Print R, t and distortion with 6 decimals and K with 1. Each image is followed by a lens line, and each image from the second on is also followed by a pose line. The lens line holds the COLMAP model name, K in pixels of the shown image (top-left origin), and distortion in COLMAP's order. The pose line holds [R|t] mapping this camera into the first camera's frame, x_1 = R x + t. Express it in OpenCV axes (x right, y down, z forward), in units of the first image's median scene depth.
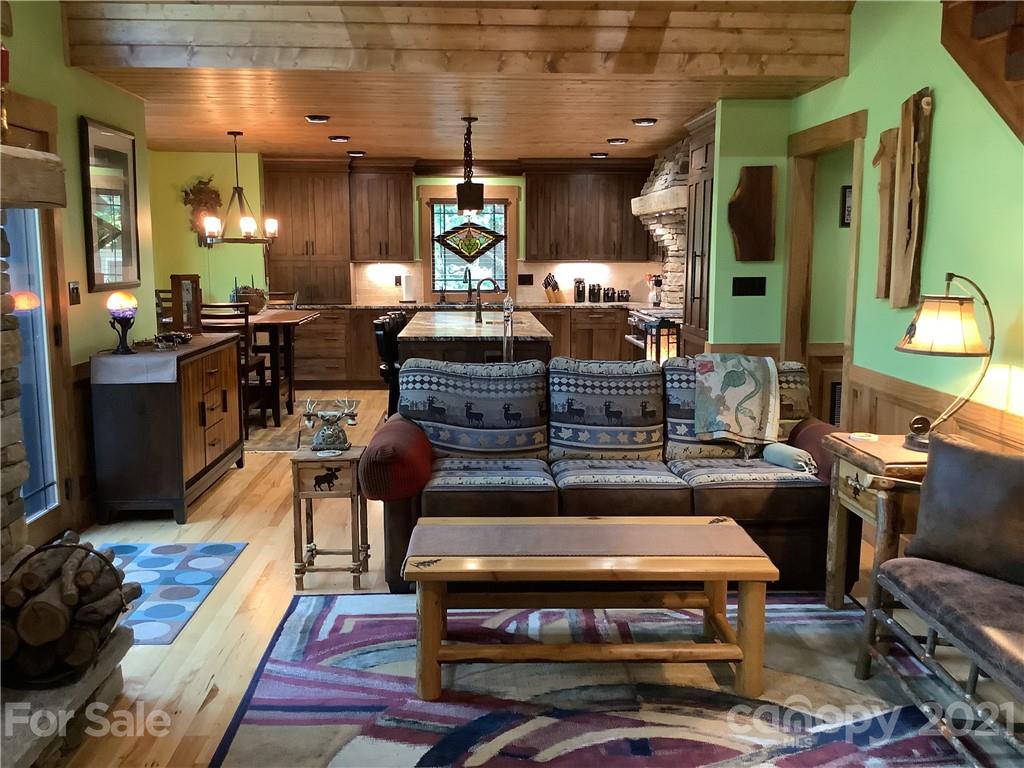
lens RADIAL K [[931.9, 0, 509.0], [0, 931.9, 380.4], [0, 0, 1]] dist [0.100207, -0.196762]
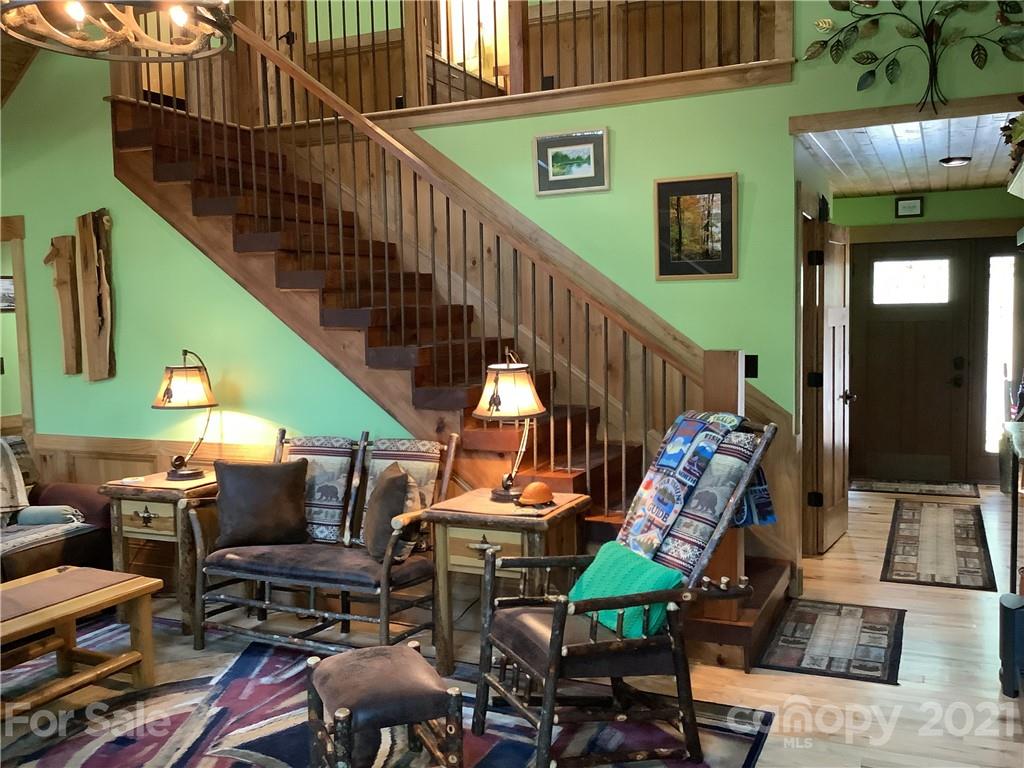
lens RADIAL K [[931.9, 0, 509.0], [0, 931.9, 380.4], [0, 0, 1]] dist [0.100207, -0.196762]
pose [[0.452537, -0.077892, 0.888337, -0.523805], [0.145511, 0.989276, 0.012617, -0.016086], [-0.879794, 0.123553, 0.459018, -0.052237]]
